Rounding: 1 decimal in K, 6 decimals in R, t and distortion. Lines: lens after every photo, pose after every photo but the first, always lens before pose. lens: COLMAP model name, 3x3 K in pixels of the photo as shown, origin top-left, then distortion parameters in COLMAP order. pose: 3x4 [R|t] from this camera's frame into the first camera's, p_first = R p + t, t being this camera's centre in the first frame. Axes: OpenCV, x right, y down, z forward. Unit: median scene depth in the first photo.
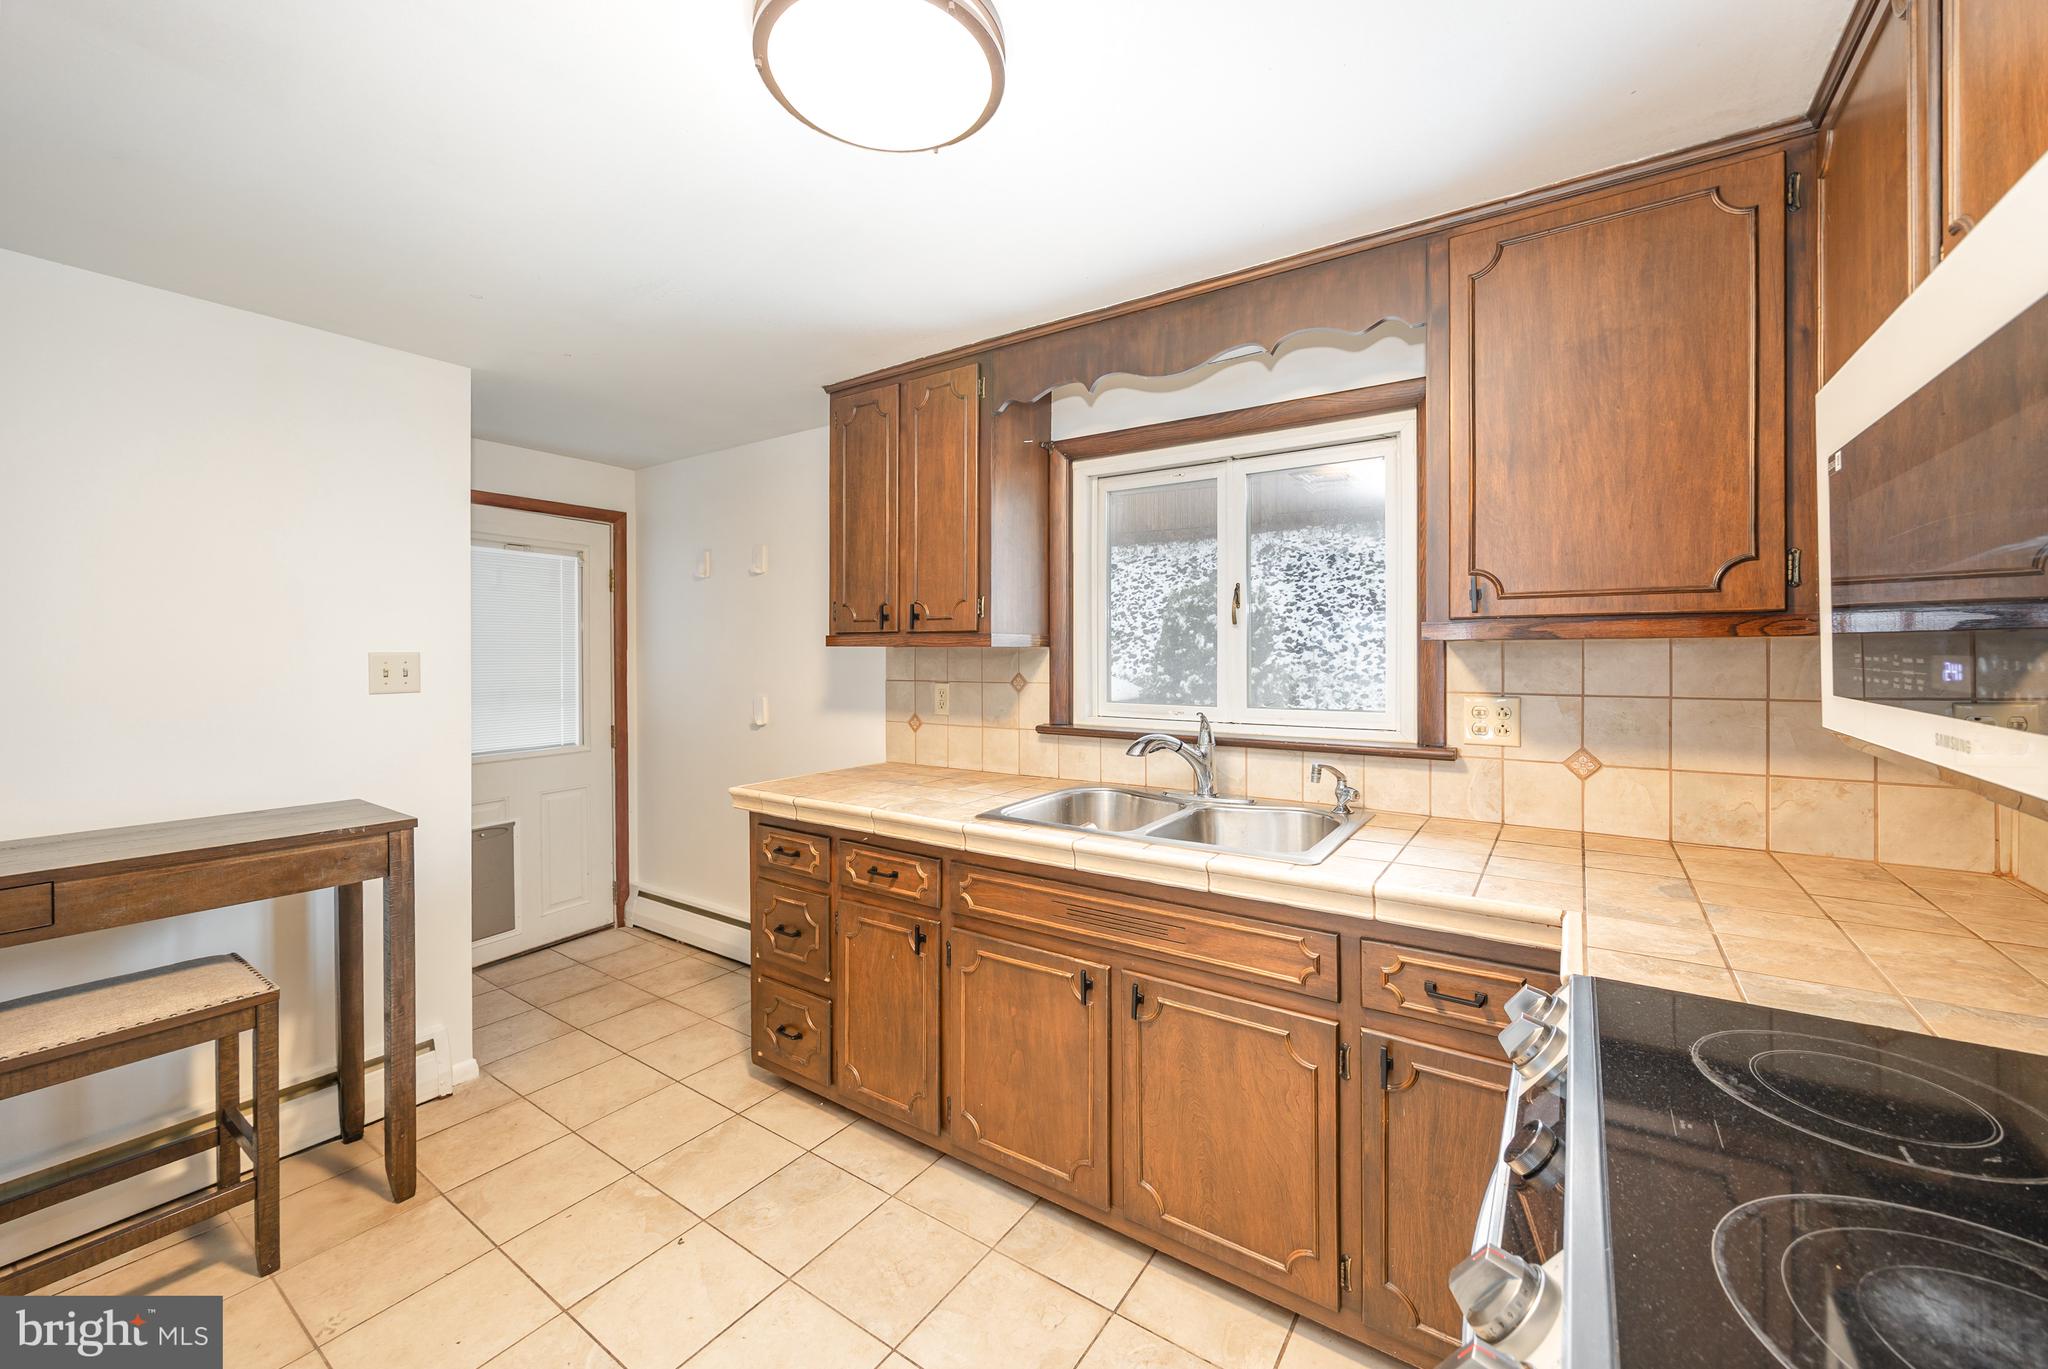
lens RADIAL K [[795.4, 0, 1035.8], [0, 795.4, 656.0], [0, 0, 1]] dist [-0.000849, -0.000357]
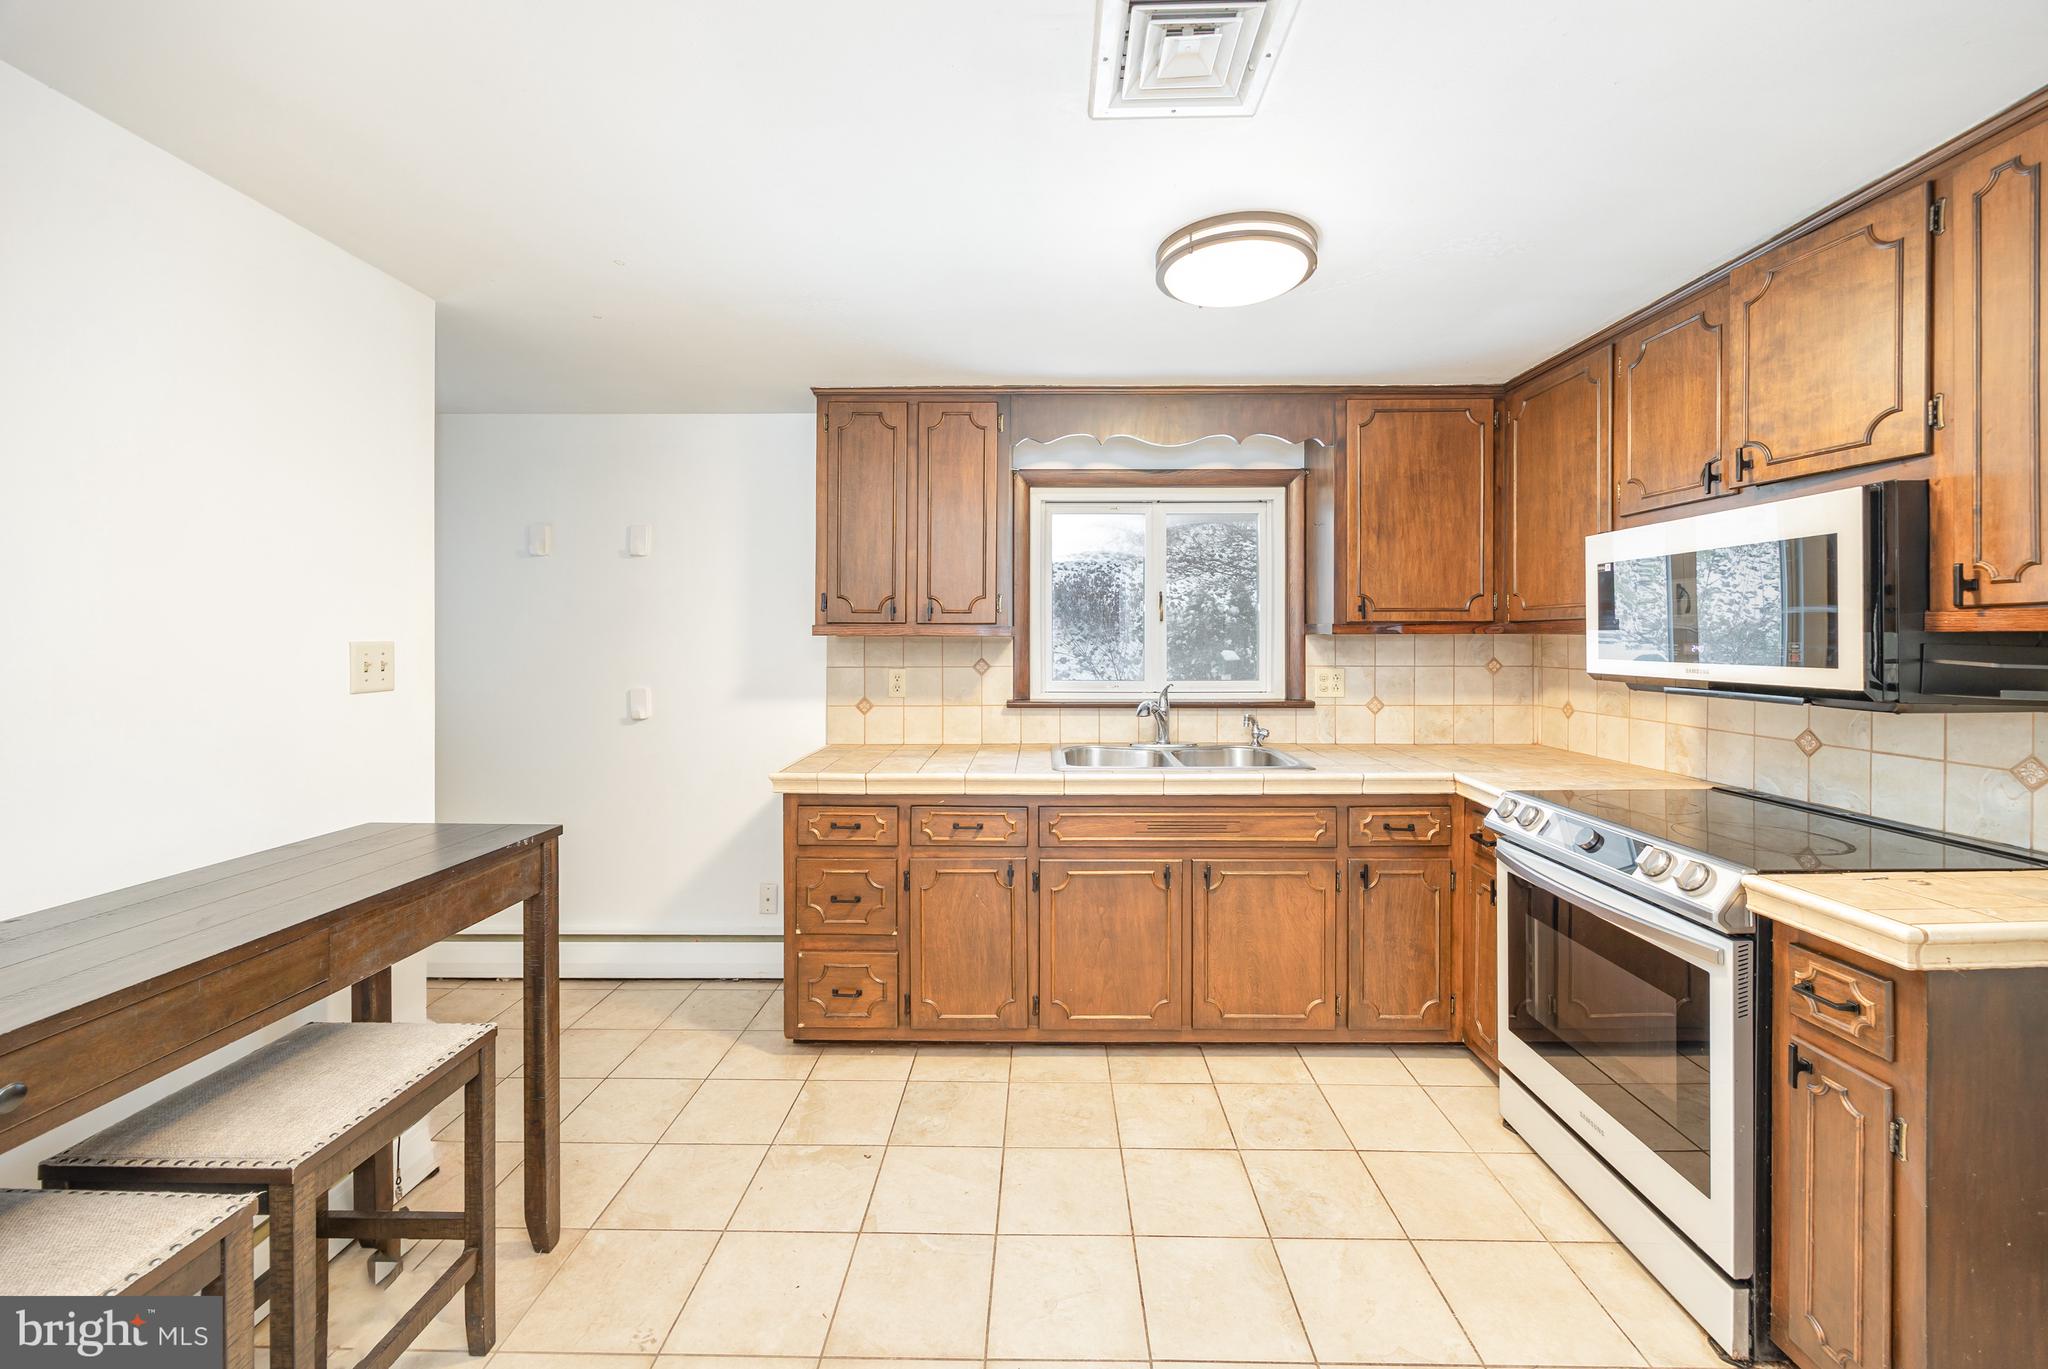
lens RADIAL K [[804.9, 0, 1027.2], [0, 804.9, 643.6], [0, 0, 1]] dist [-0.000314, -0.000063]
pose [[0.835972, -0.001418, 0.548770, -0.722945], [0.001592, 0.999999, 0.000158, -0.001254], [-0.548769, 0.000741, 0.835973, -0.051261]]
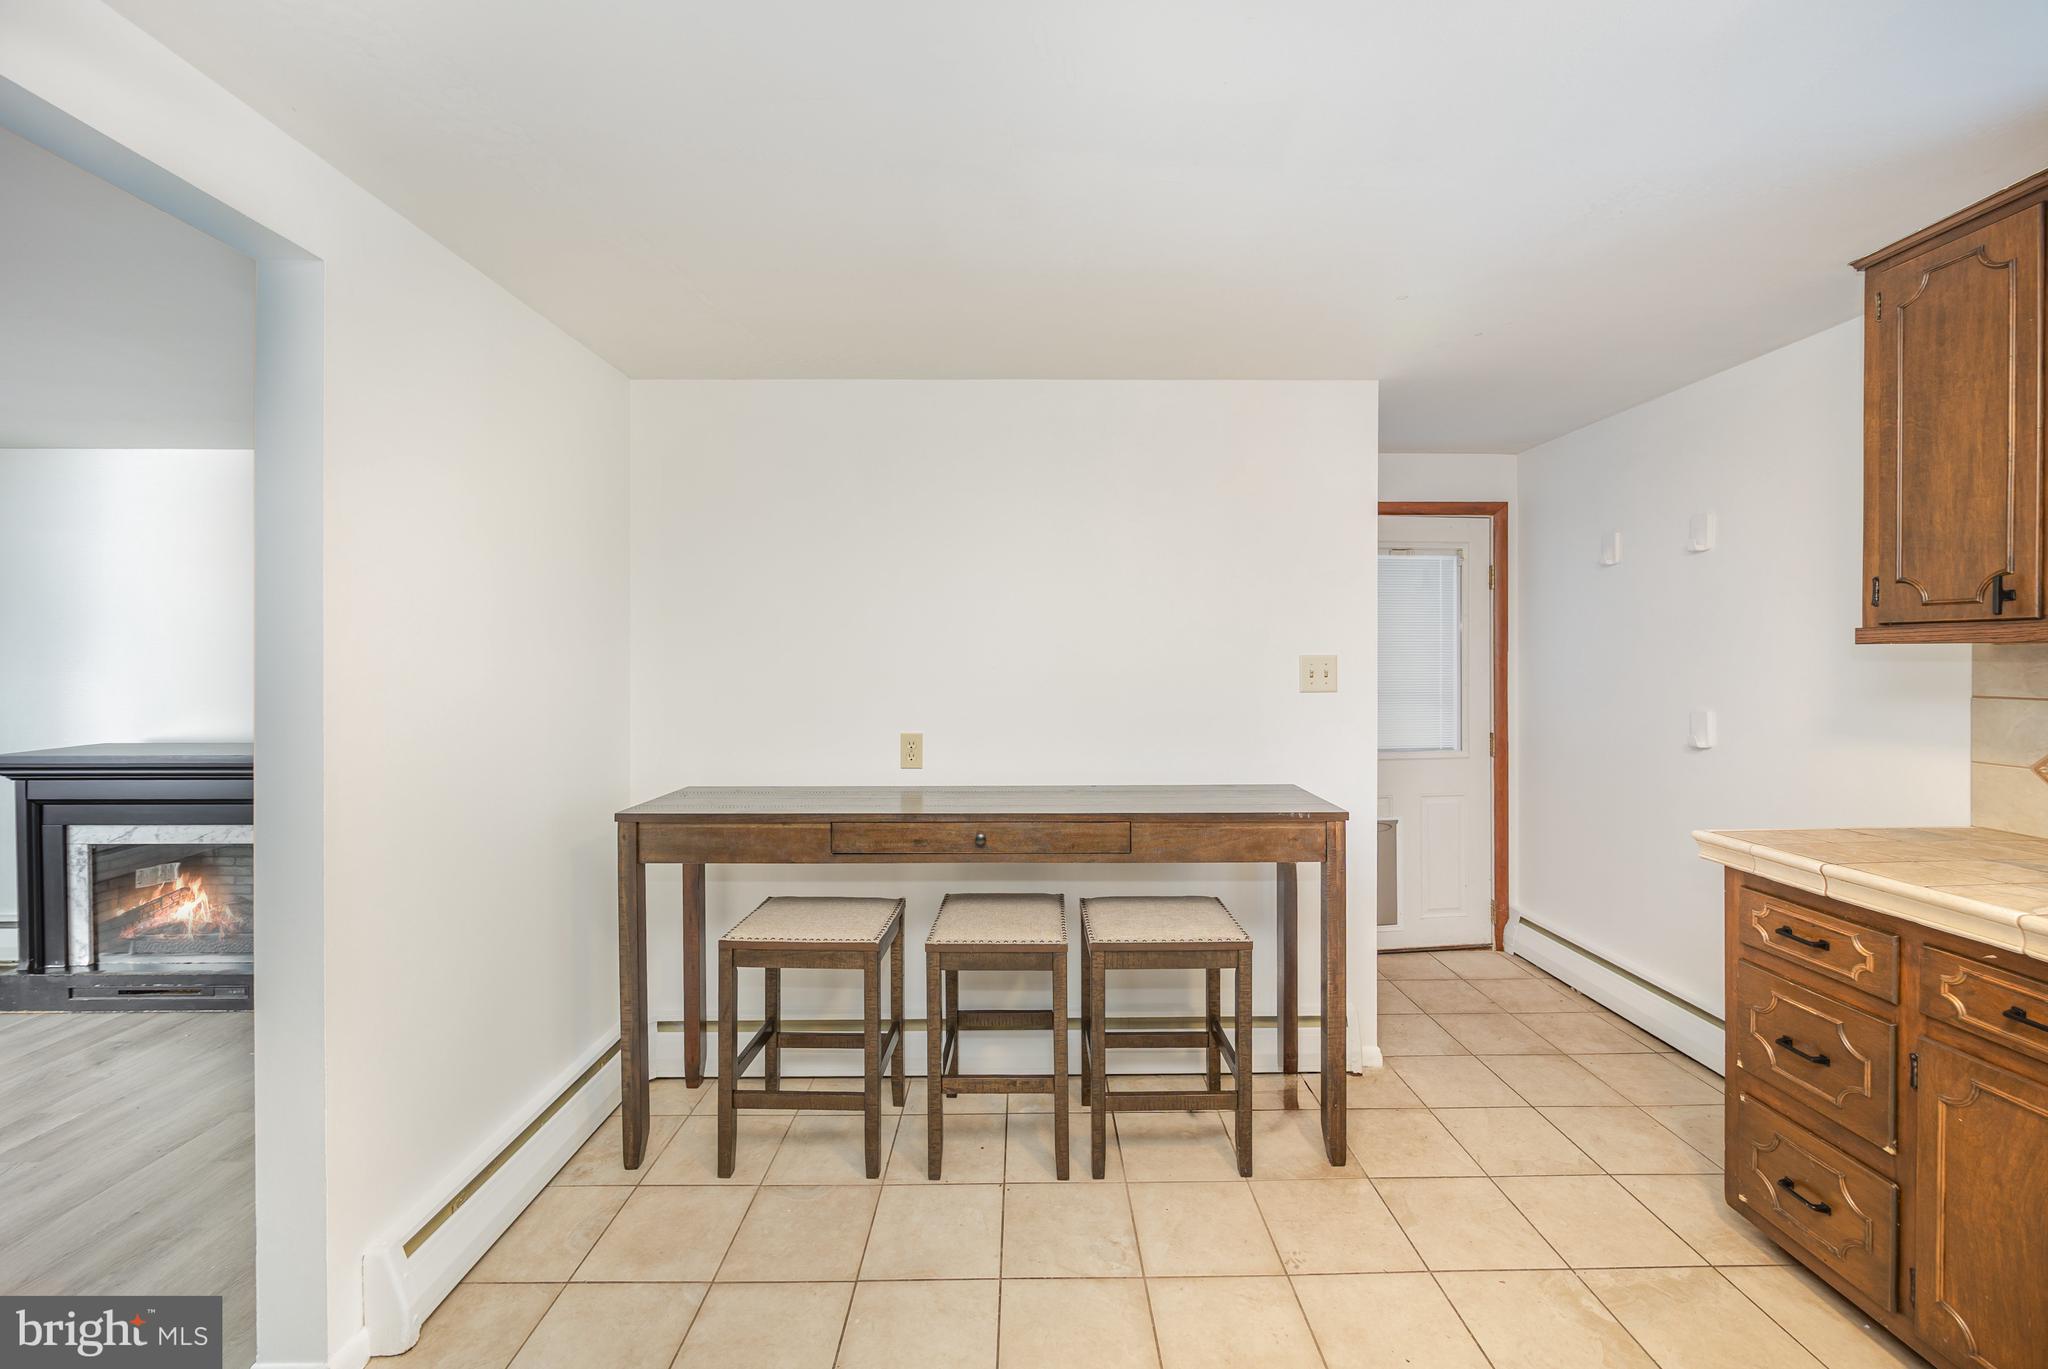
lens RADIAL K [[792.4, 0, 1031.9], [0, 792.4, 659.4], [0, 0, 1]] dist [-0.007402, -0.000167]
pose [[0.571427, 0.001162, -0.820652, -0.135582], [-0.000013, 0.999999, 0.001406, -0.000146], [0.820653, -0.000793, 0.571427, 0.046957]]
